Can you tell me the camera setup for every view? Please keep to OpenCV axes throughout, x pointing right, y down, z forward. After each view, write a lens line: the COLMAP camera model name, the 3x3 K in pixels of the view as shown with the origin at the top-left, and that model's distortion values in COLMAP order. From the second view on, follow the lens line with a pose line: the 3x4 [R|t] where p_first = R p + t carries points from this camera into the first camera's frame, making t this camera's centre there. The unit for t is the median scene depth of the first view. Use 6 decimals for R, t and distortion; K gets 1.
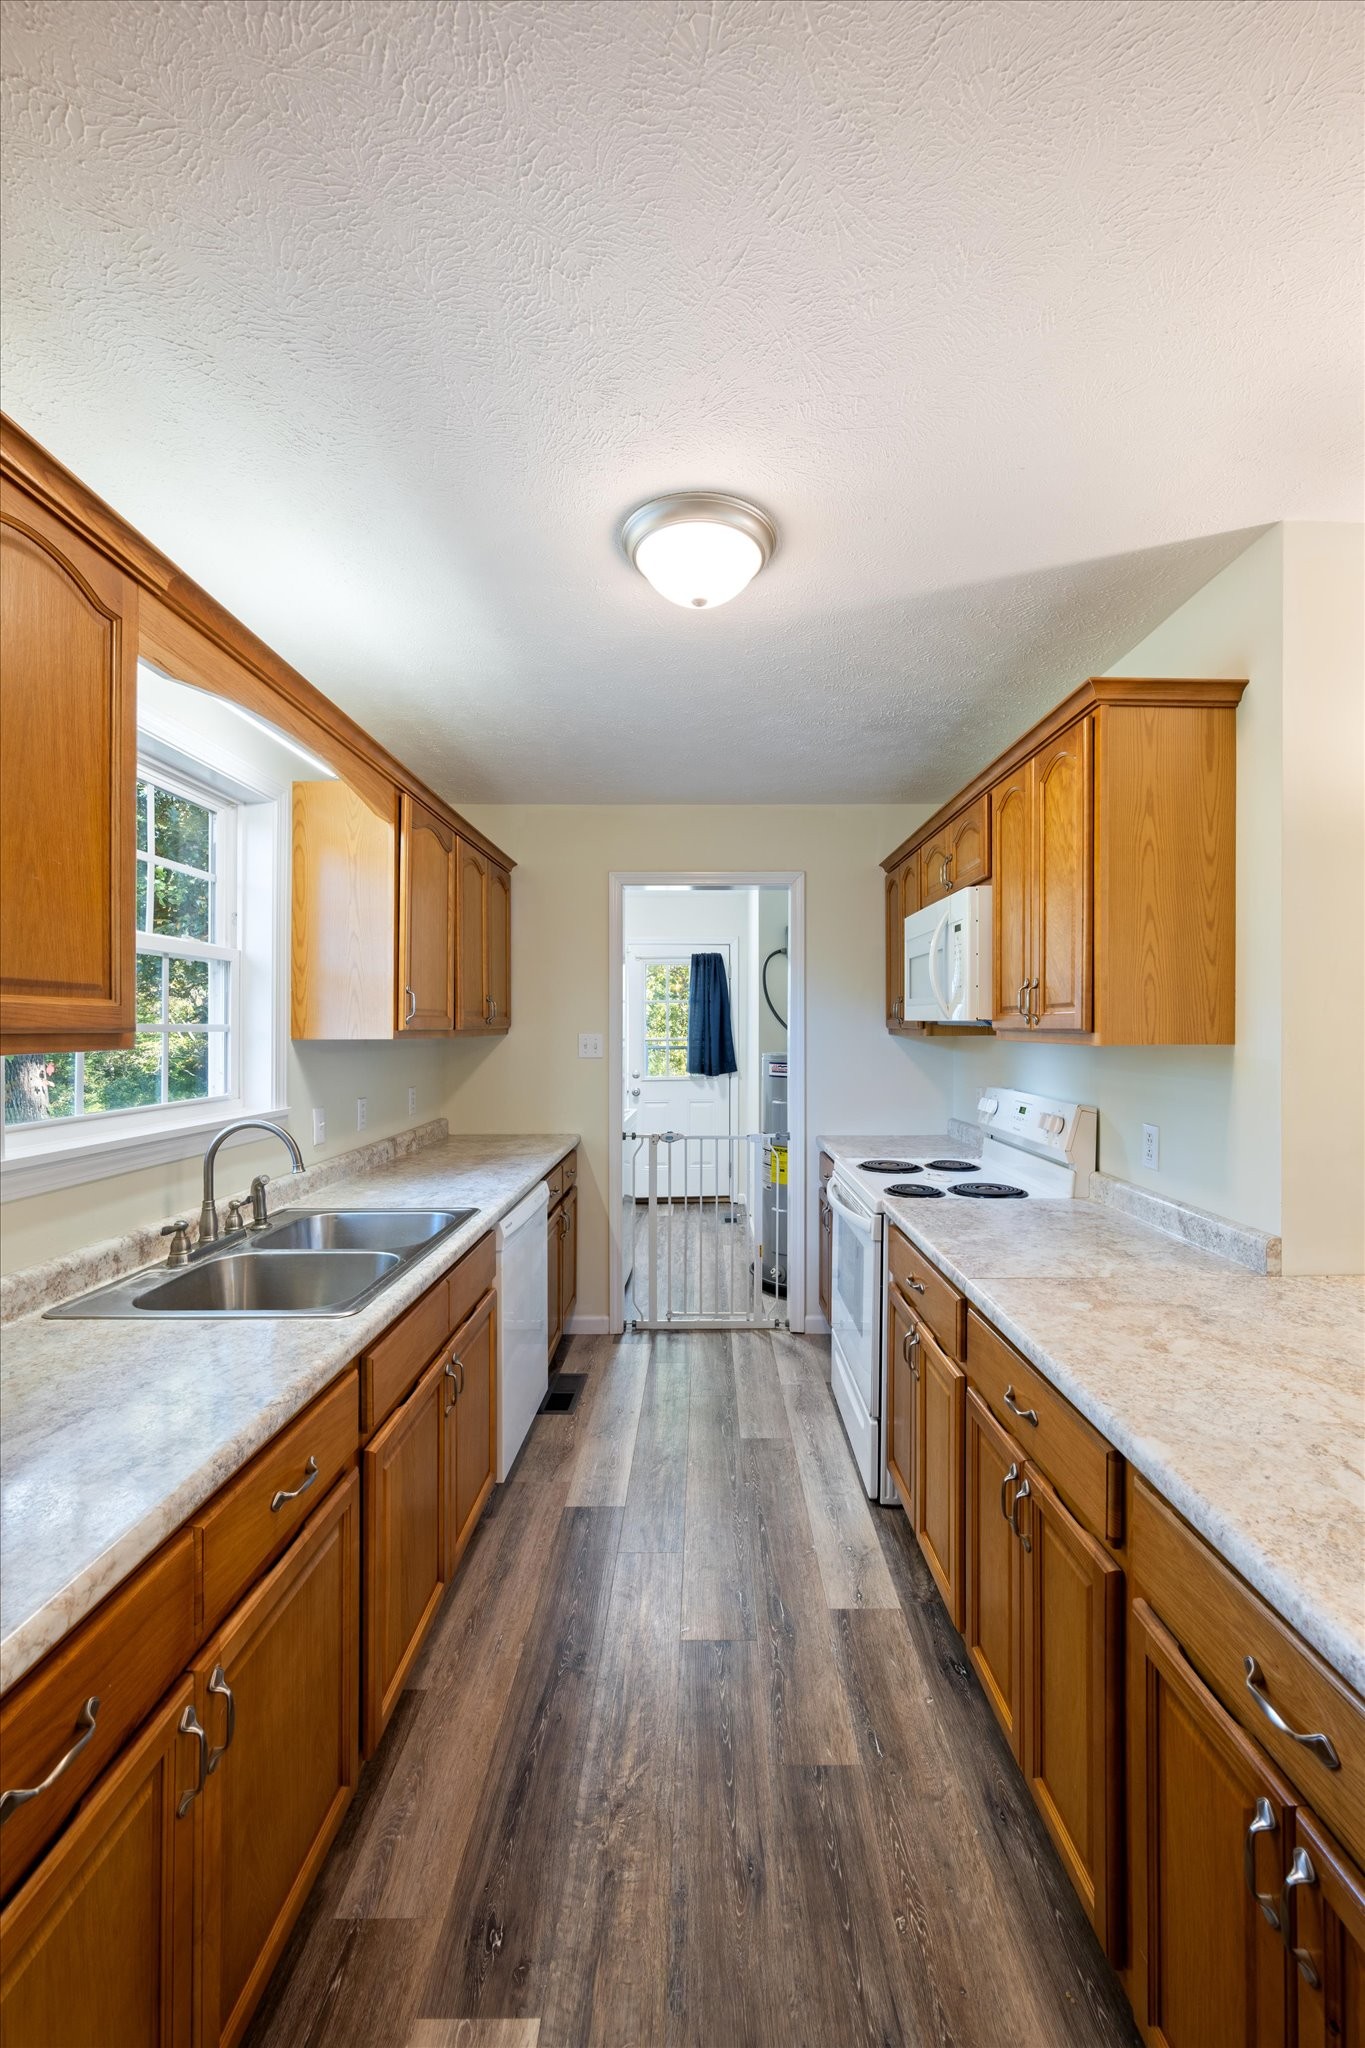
lens RADIAL K [[815.9, 0, 709.3], [0, 815.9, 1020.5], [0, 0, 1]] dist [0.000414, -0.000014]
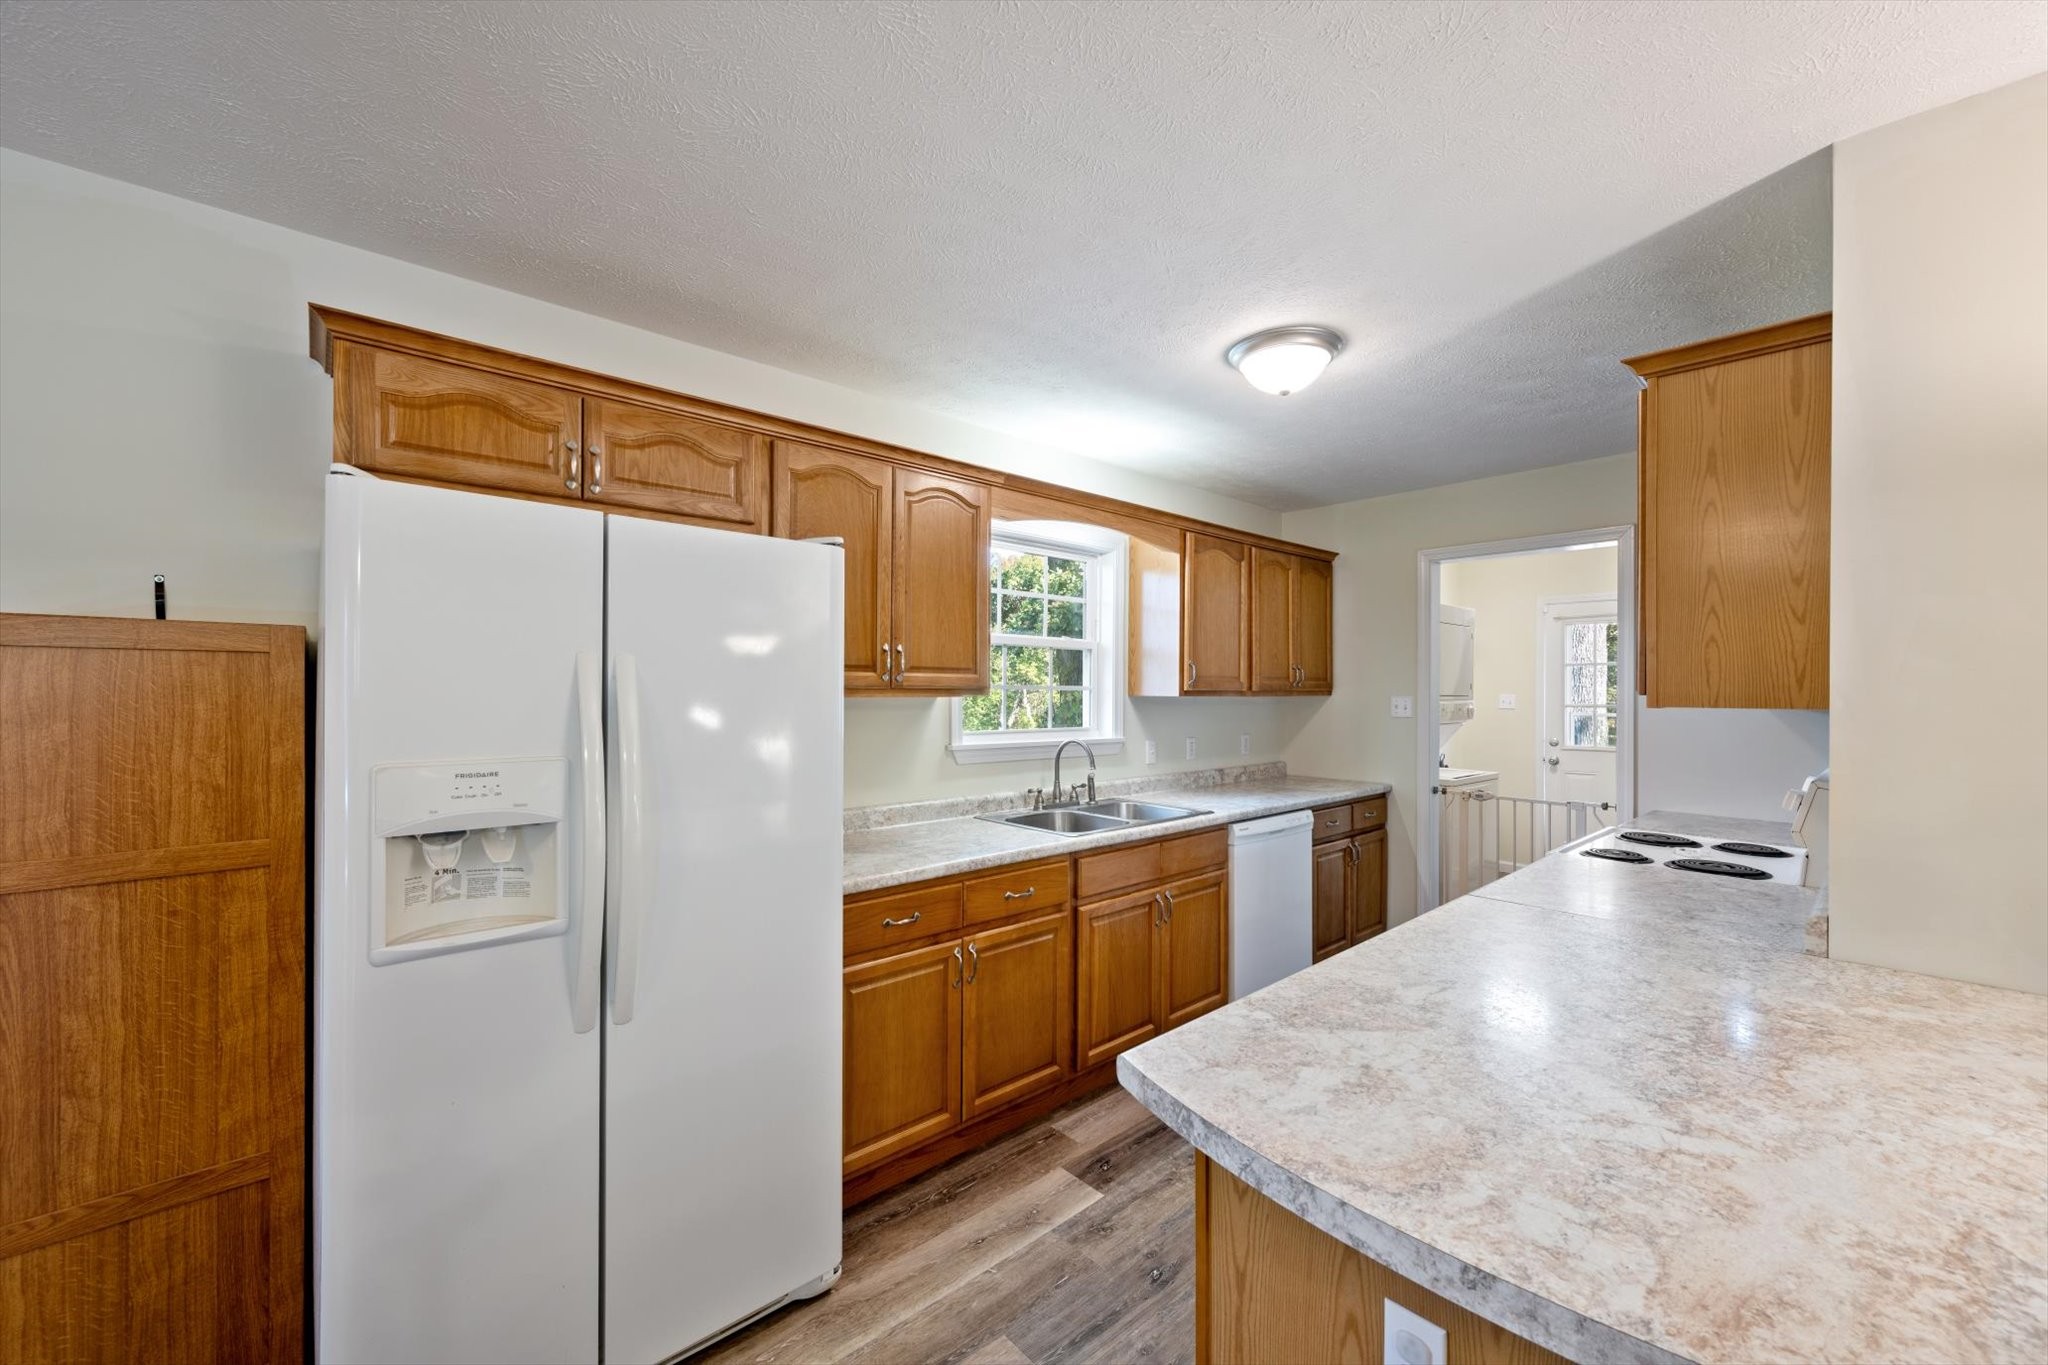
lens RADIAL K [[803.5, 0, 1026.1], [0, 803.5, 688.6], [0, 0, 1]] dist [0.000634, 0.000148]
pose [[0.663678, 0.004251, -0.748006, 0.684429], [-0.001801, 0.999990, 0.004085, 0.003468], [0.748016, -0.001365, 0.663679, -0.256046]]
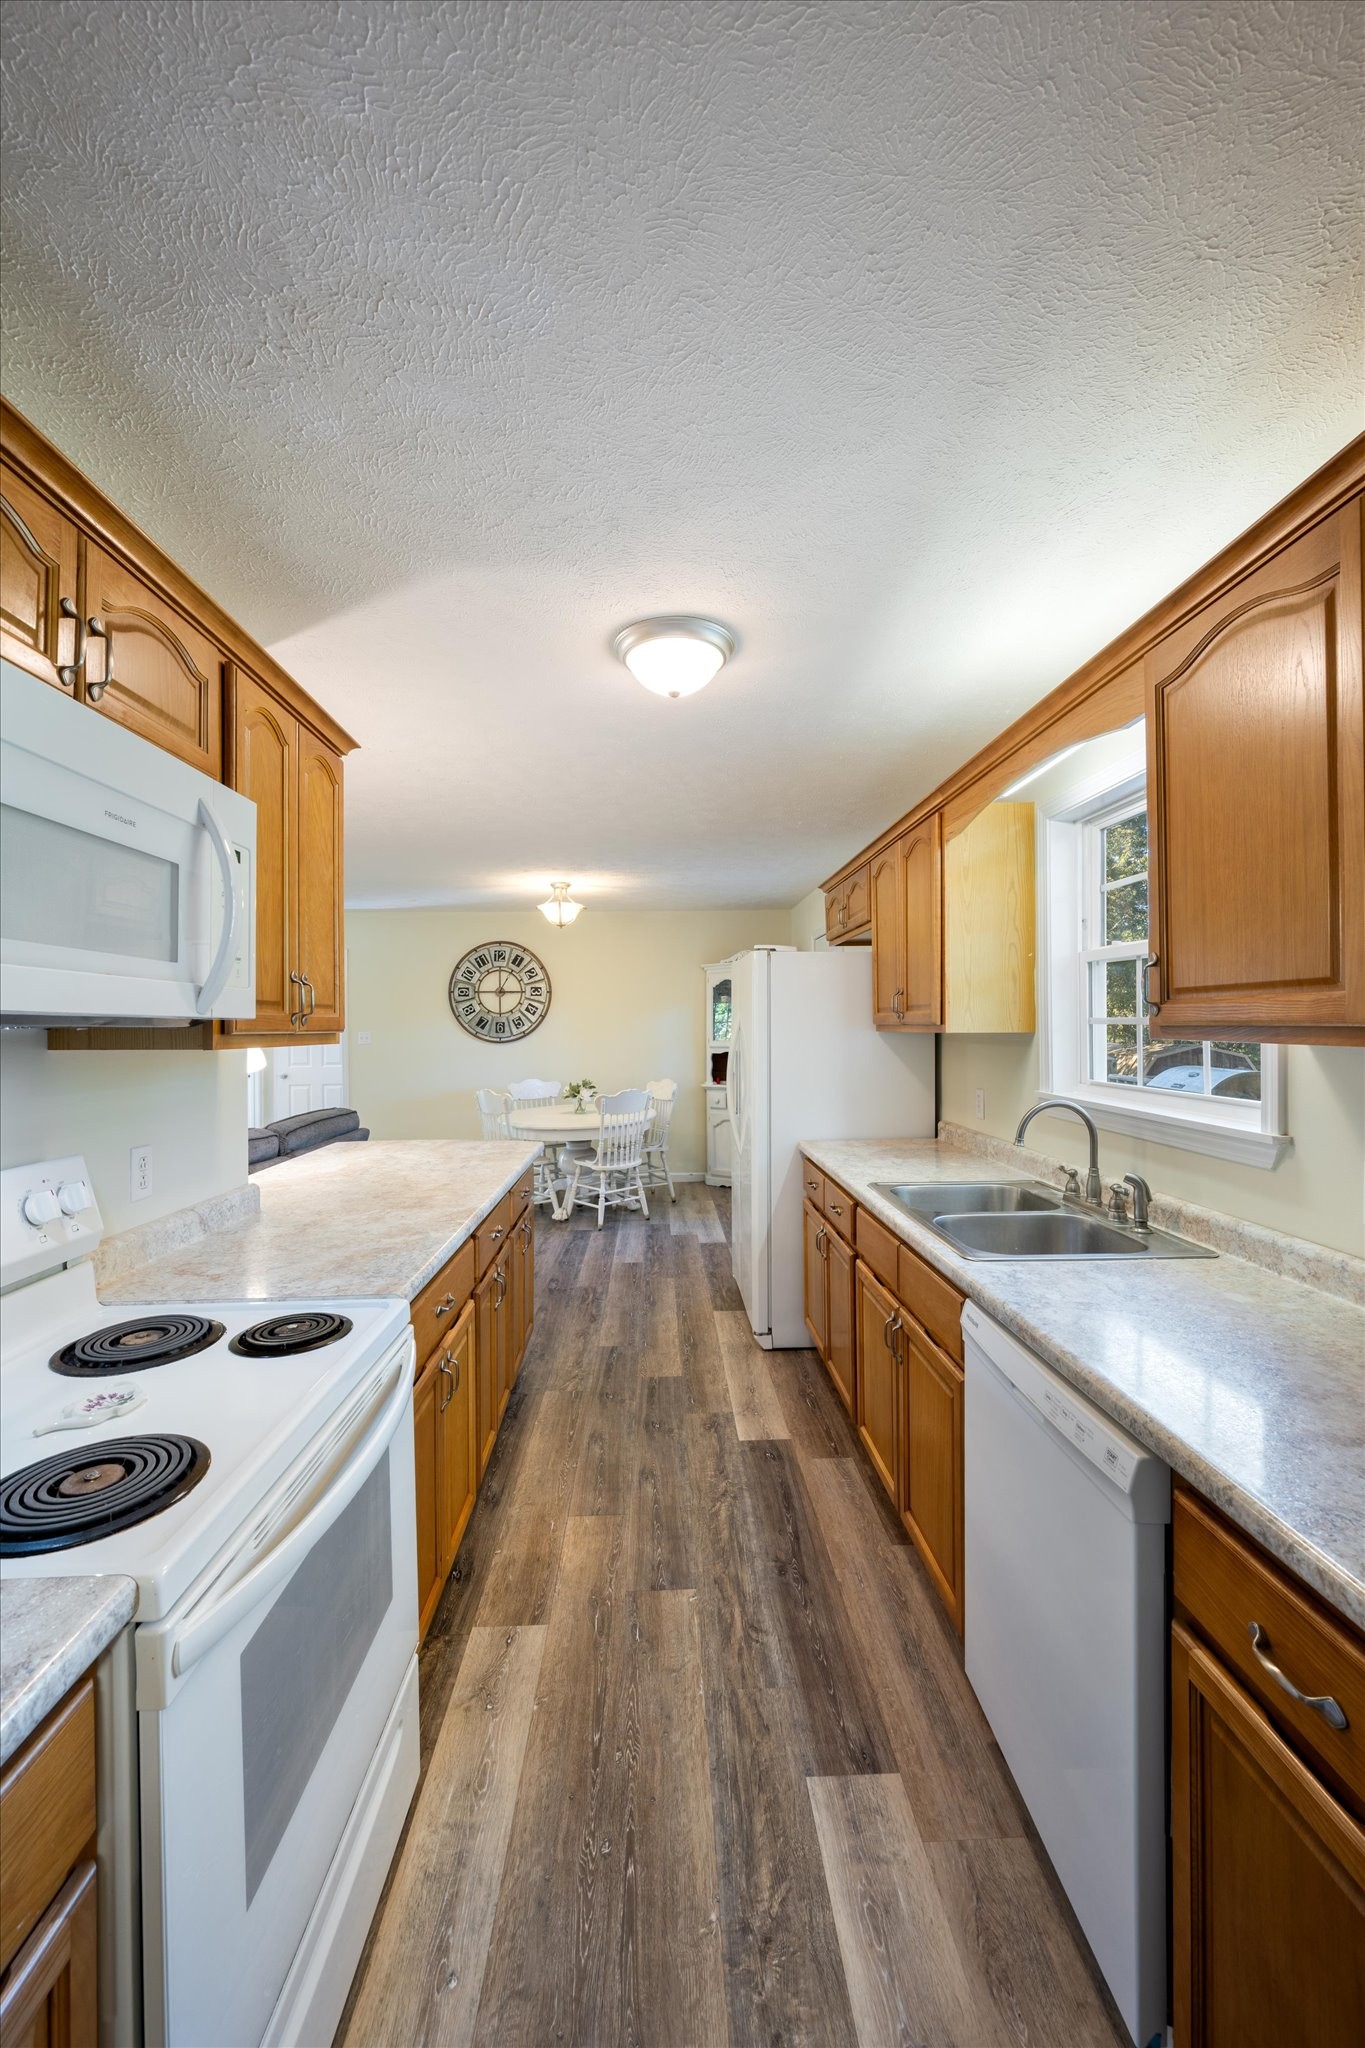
lens RADIAL K [[803.5, 0, 682.5], [0, 803.5, 1024.0], [0, 0, 1]] dist [0.000634, 0.000148]
pose [[-0.999627, 0.009480, -0.025598, 0.004148], [0.009661, 0.999929, -0.006954, 0.014876], [0.025531, -0.007198, -0.999648, 2.085950]]
